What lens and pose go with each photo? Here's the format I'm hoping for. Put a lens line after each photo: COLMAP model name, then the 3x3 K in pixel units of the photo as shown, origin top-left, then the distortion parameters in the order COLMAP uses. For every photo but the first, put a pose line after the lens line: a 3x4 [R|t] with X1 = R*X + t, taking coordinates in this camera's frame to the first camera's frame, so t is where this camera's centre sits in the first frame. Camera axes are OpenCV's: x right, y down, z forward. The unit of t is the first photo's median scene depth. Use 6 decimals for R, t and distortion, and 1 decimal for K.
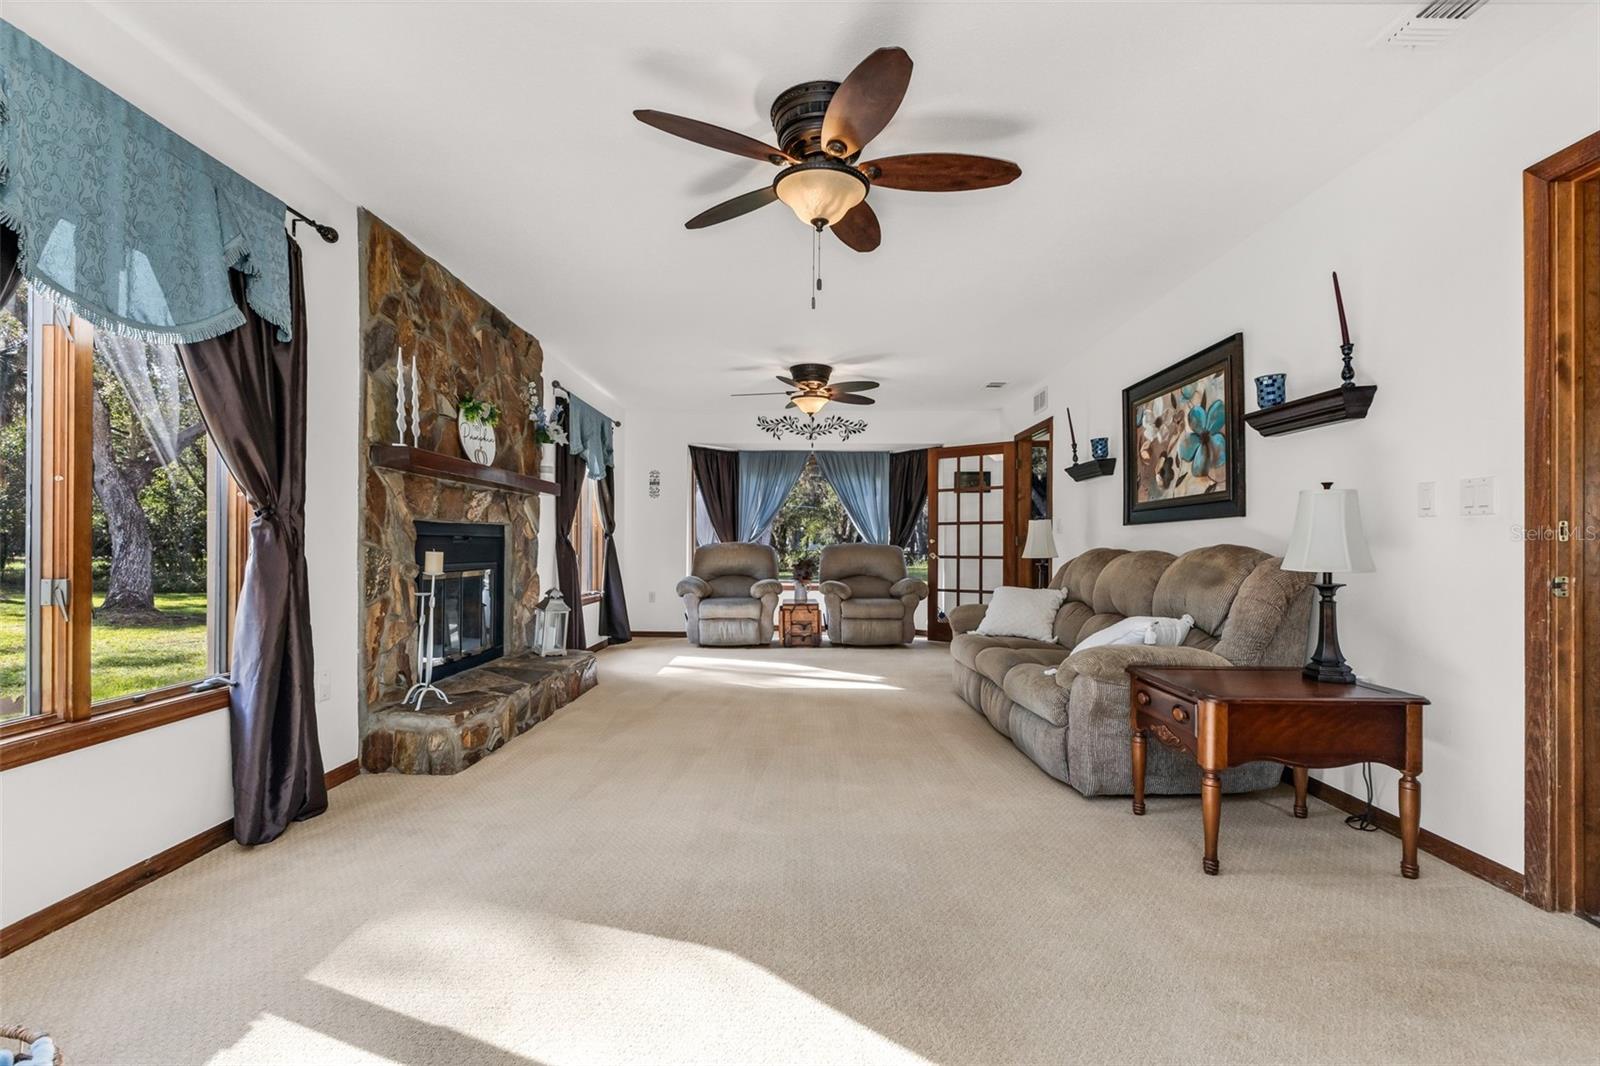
lens RADIAL K [[701.3, 0, 799.0], [0, 701.3, 542.4], [0, 0, 1]] dist [0.013698, -0.001103]
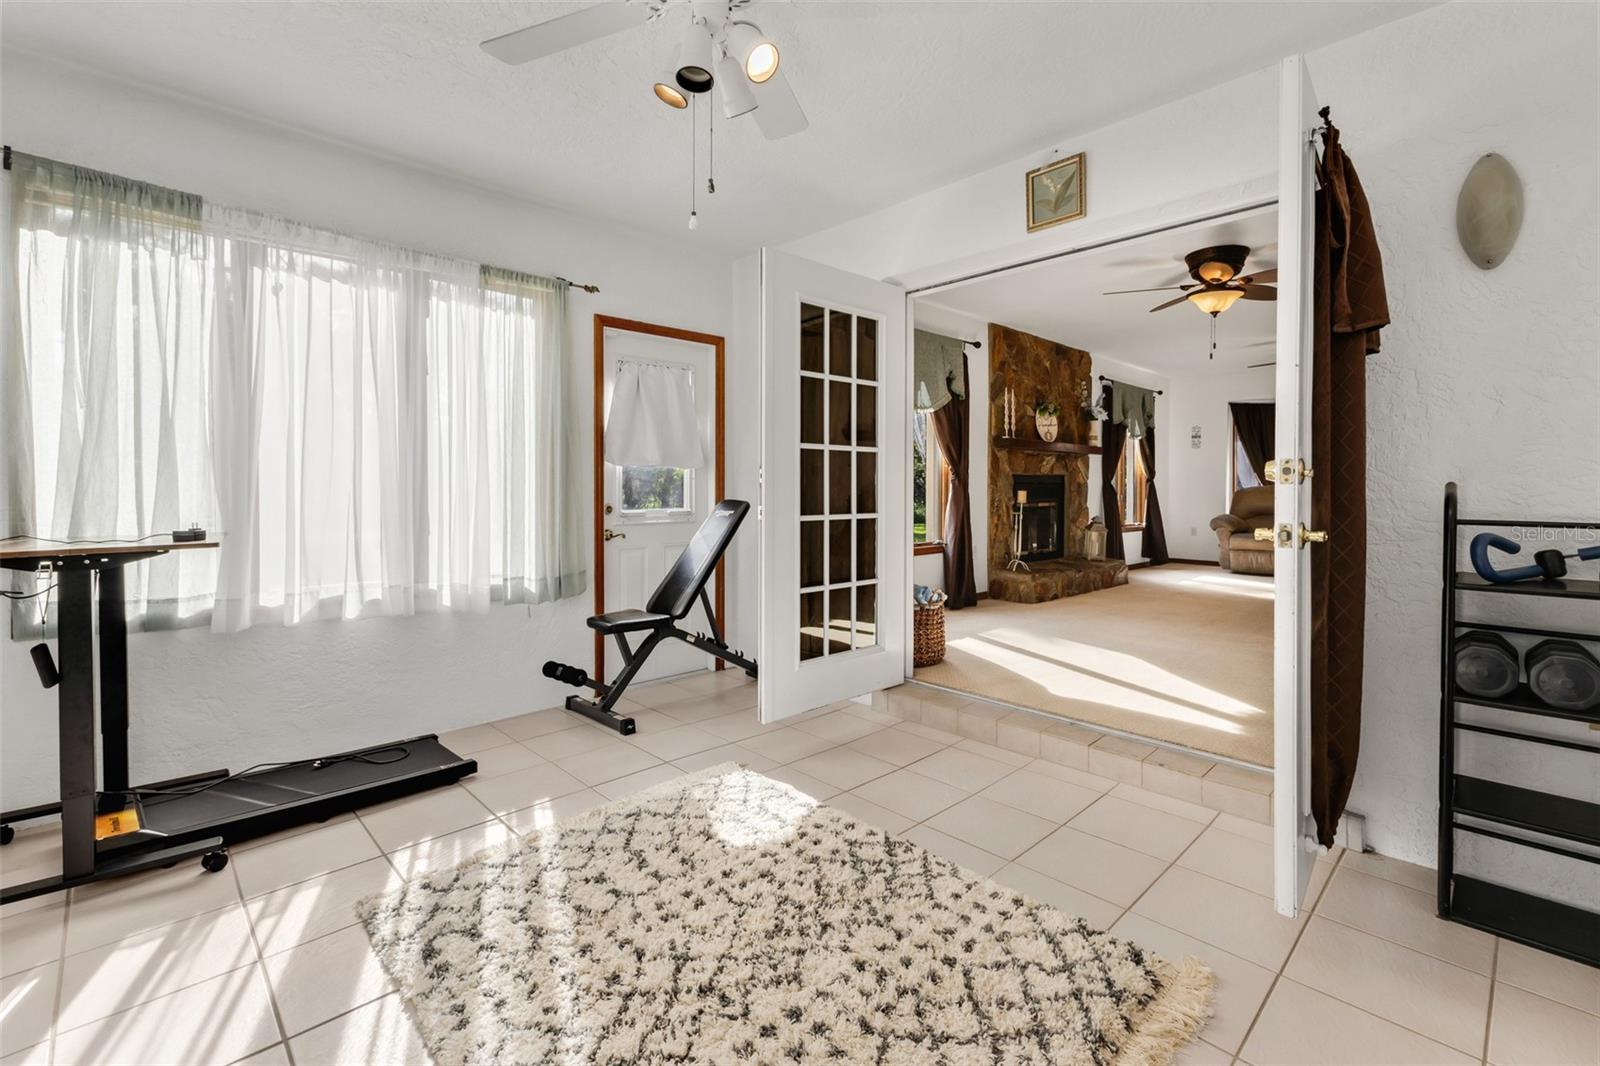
lens RADIAL K [[701.3, 0, 790.7], [0, 701.3, 492.1], [0, 0, 1]] dist [0.013698, -0.001103]
pose [[0.691752, 0.005284, -0.722115, 0.363827], [0.000366, 0.999971, 0.007667, 0.001798], [0.722135, -0.005568, 0.691730, -0.662718]]
